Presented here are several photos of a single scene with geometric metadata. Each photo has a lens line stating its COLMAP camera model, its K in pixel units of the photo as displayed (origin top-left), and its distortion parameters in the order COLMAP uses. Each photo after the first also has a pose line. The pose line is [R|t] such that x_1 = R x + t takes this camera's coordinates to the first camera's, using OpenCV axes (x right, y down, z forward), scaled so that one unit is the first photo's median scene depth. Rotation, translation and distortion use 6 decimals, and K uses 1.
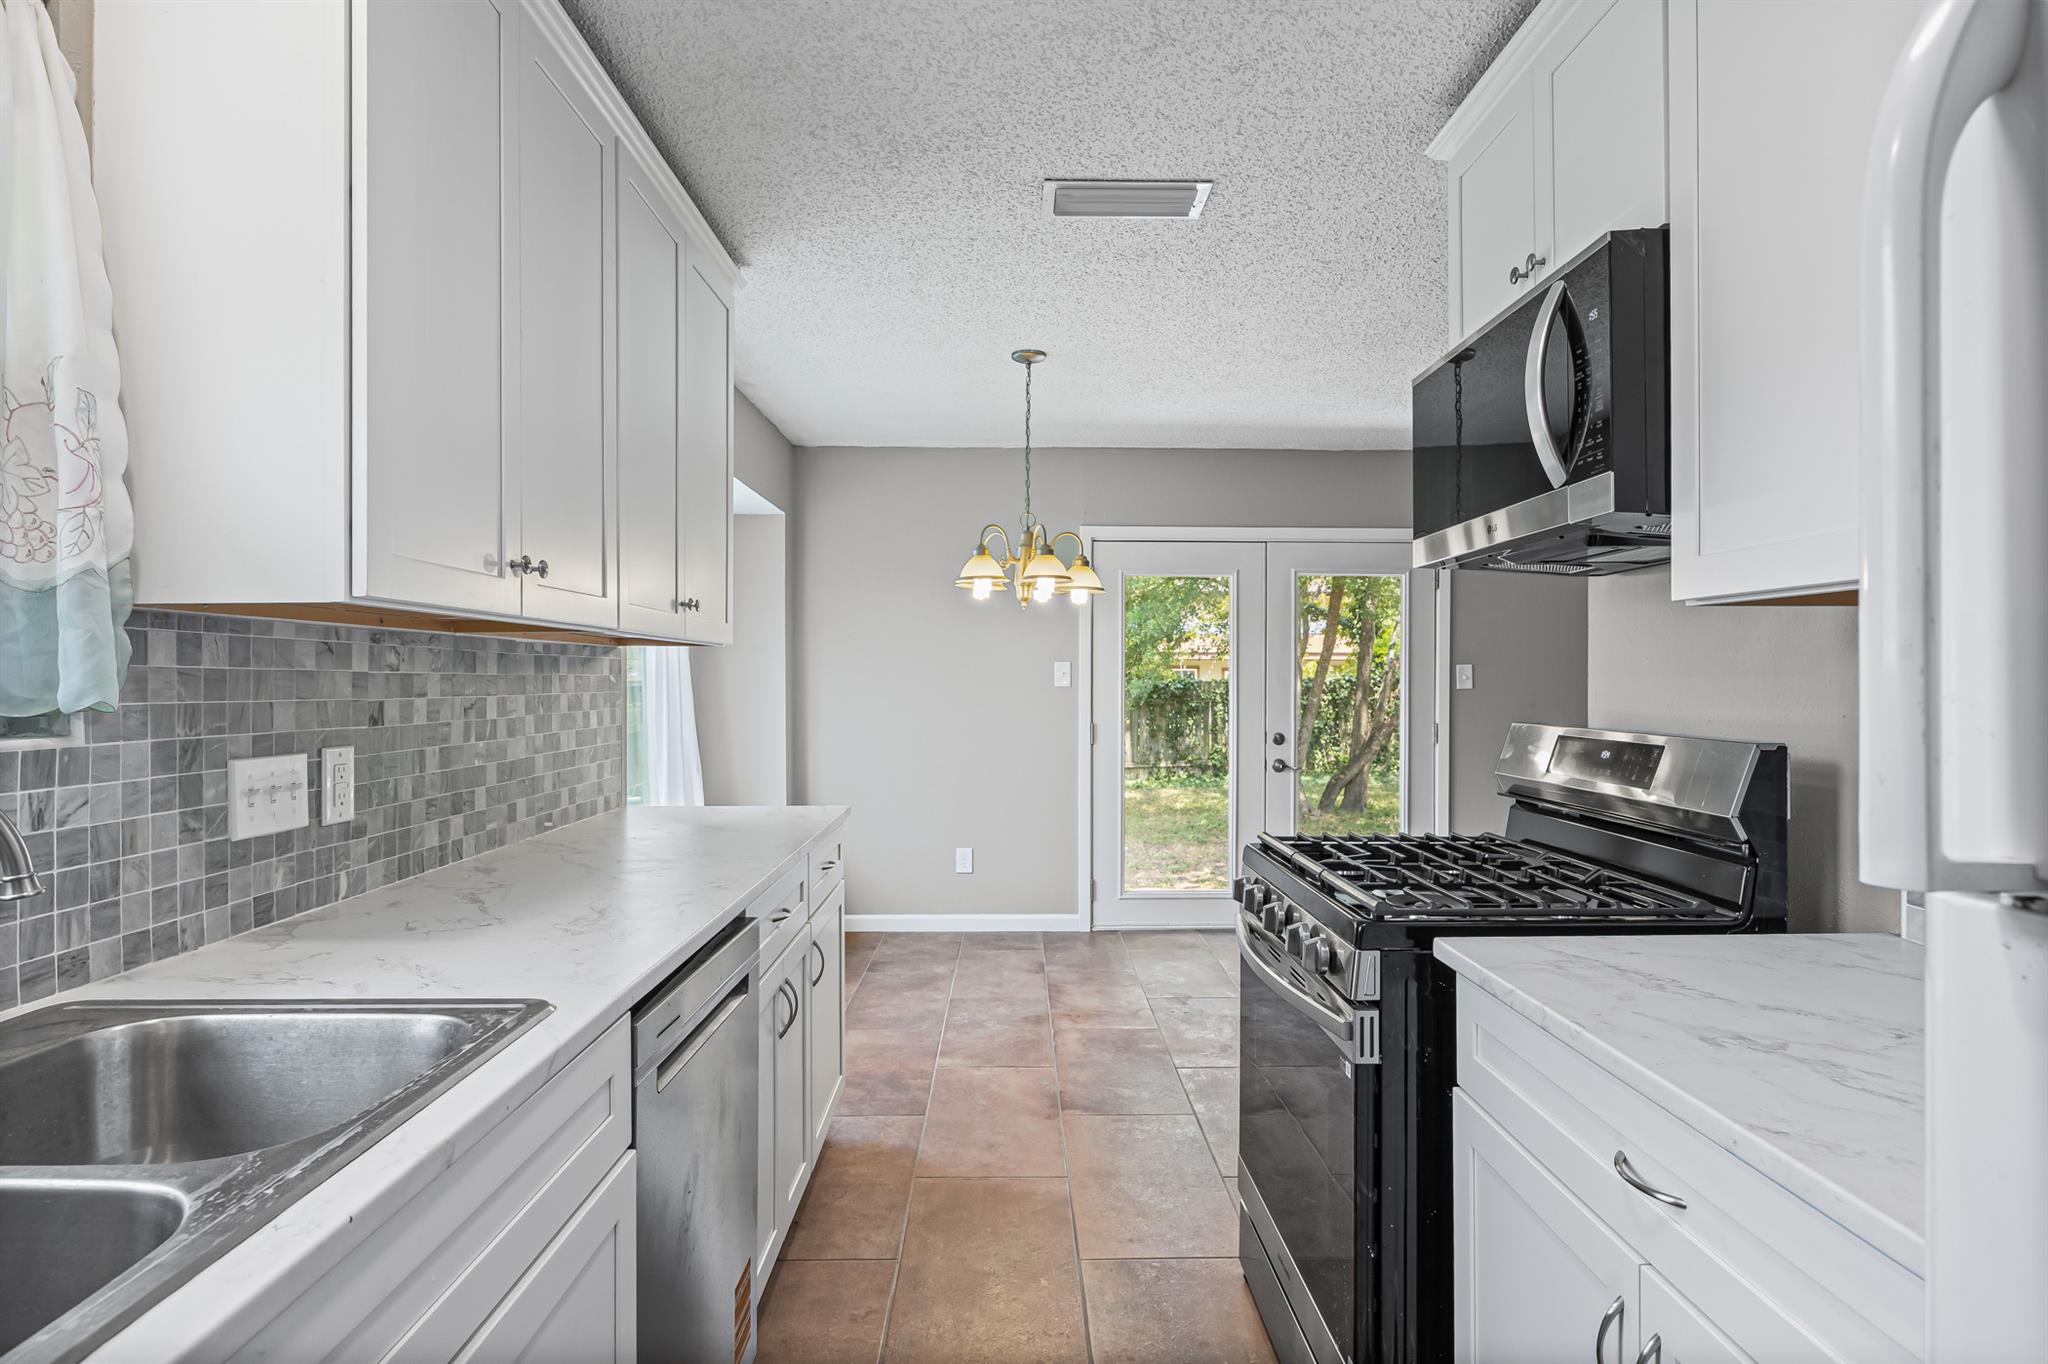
lens RADIAL K [[1073.1, 0, 1009.5], [0, 1073.1, 673.6], [0, 0, 1]] dist [-0.008136, 0.001229]
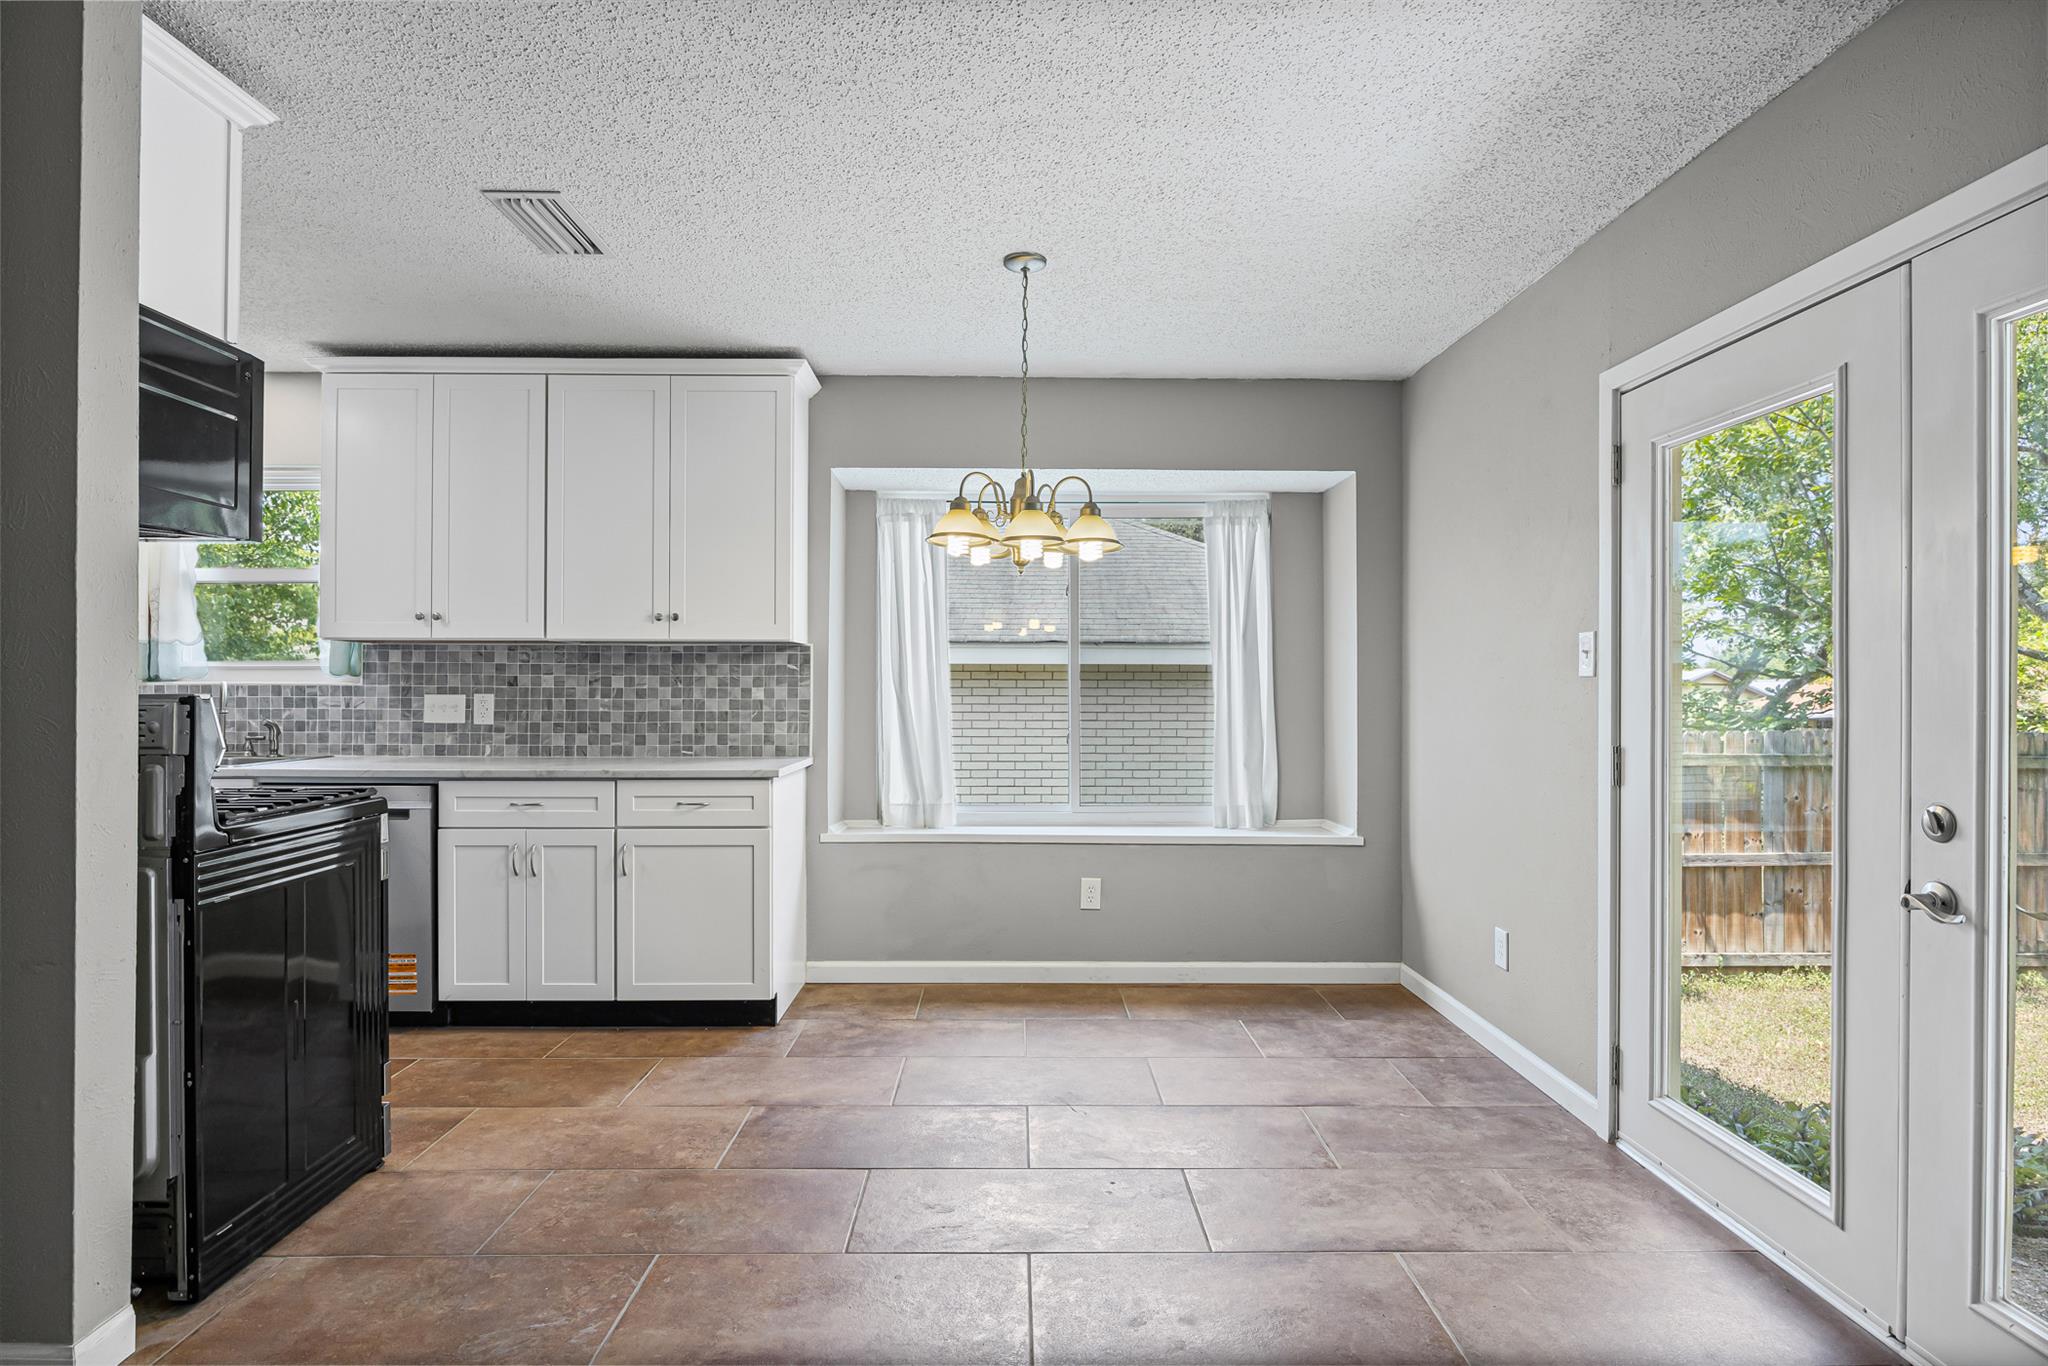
lens RADIAL K [[1073.1, 0, 1033.8], [0, 1073.1, 677.6], [0, 0, 1]] dist [-0.008136, 0.001229]
pose [[0.013004, -0.004421, -0.999906, 1.746861], [0.003199, 0.999985, -0.004380, 0.043517], [0.999910, -0.003142, 0.013018, 2.102339]]
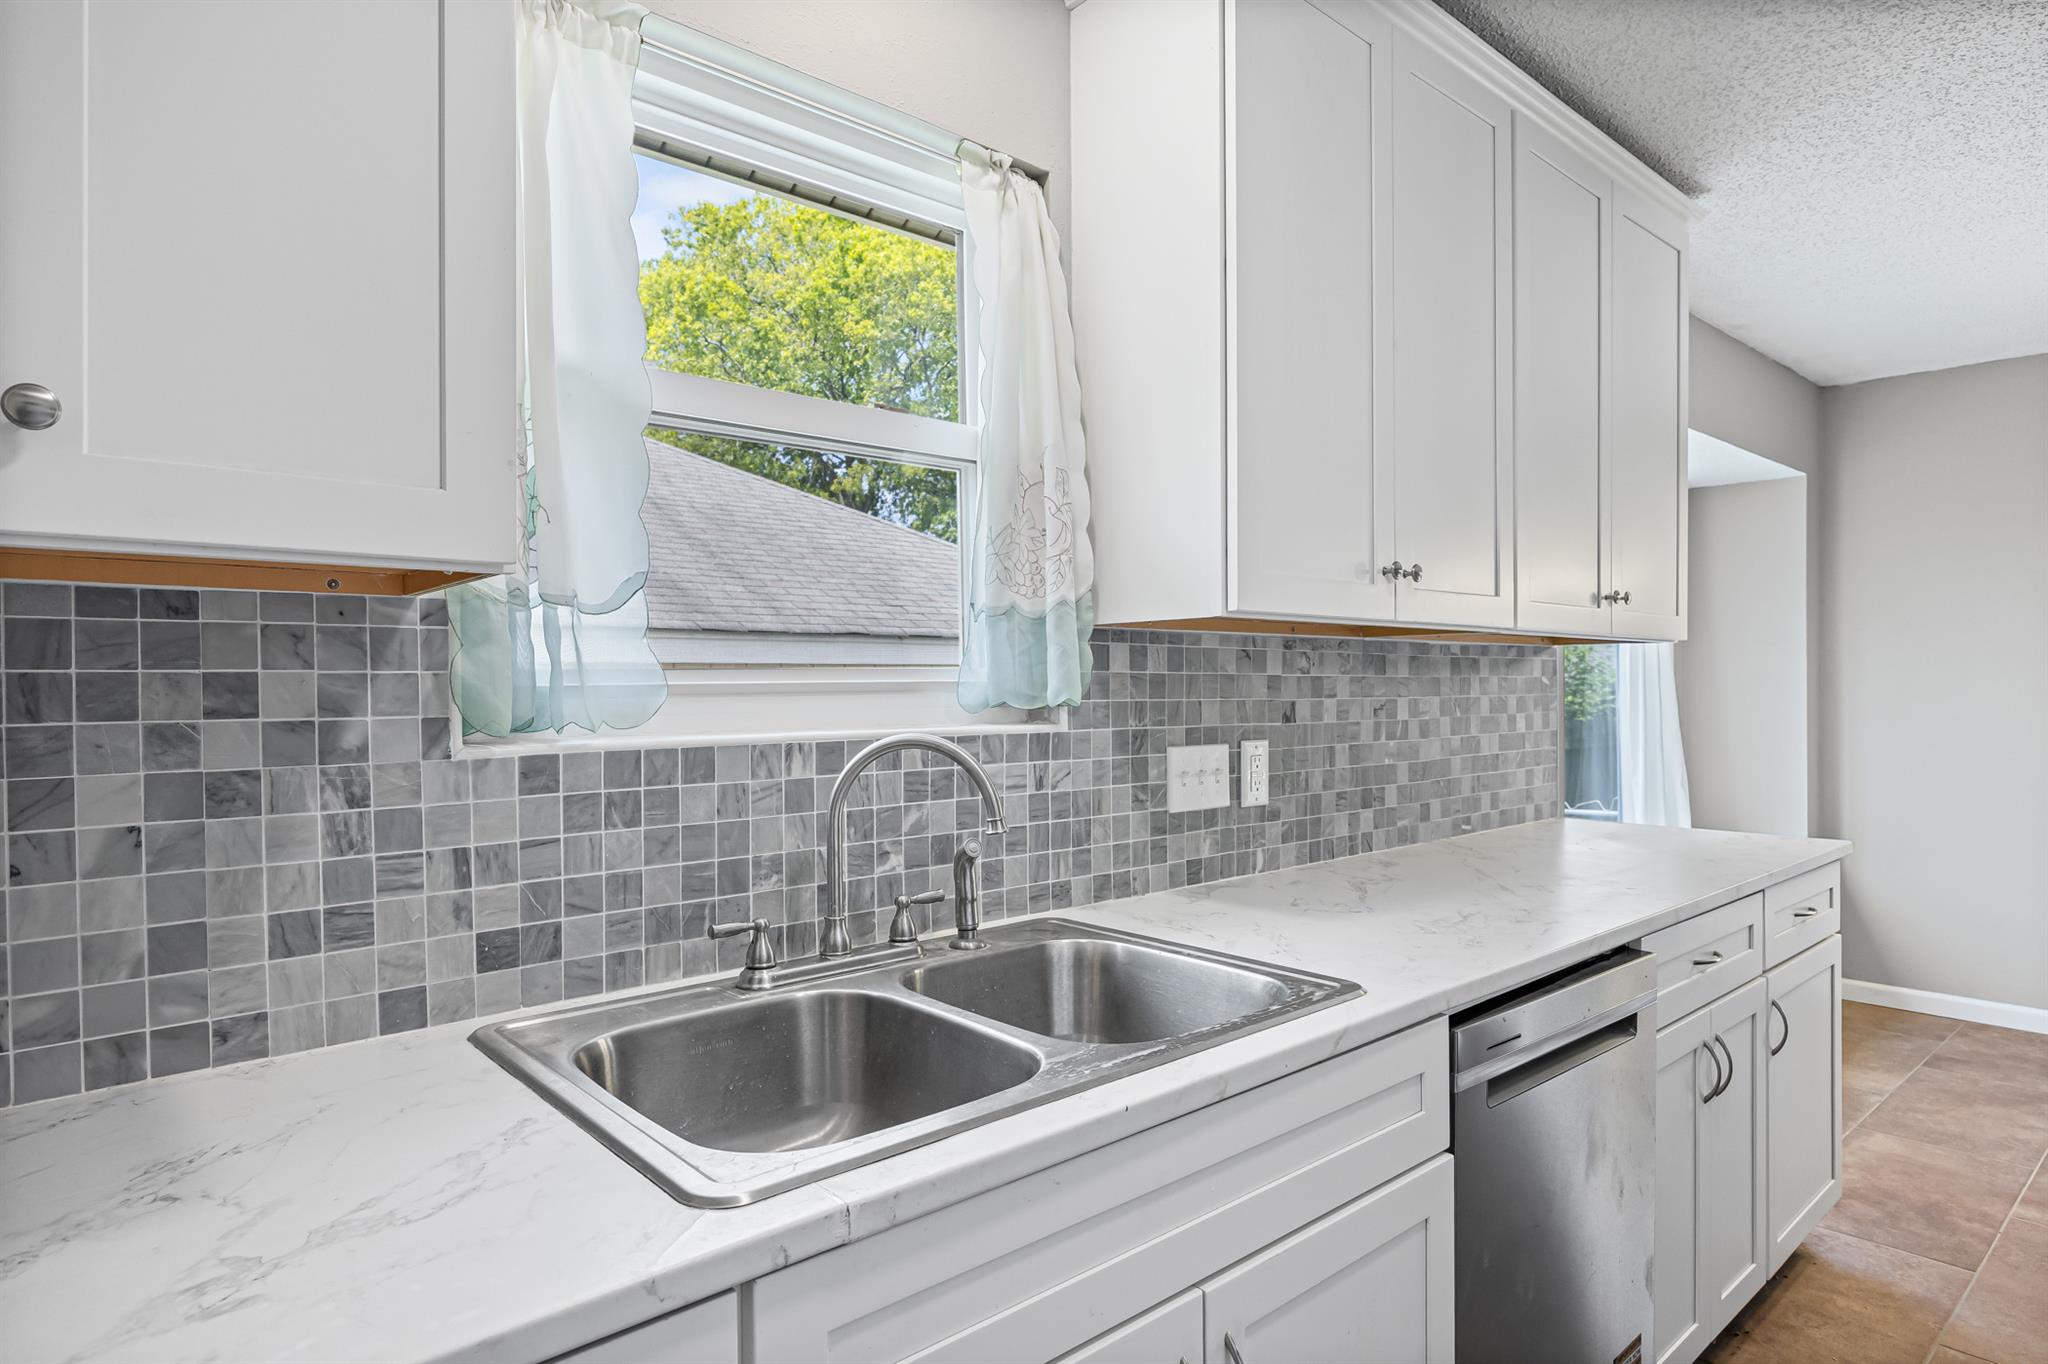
lens RADIAL K [[1134.0, 0, 1045.3], [0, 1134.0, 686.3], [0, 0, 1]] dist [0.004136, -0.004158]
pose [[0.668578, 0.001405, -0.743641, 0.123510], [0.006107, 0.999954, 0.007380, -0.000079], [0.743617, -0.009476, 0.668538, 0.013181]]
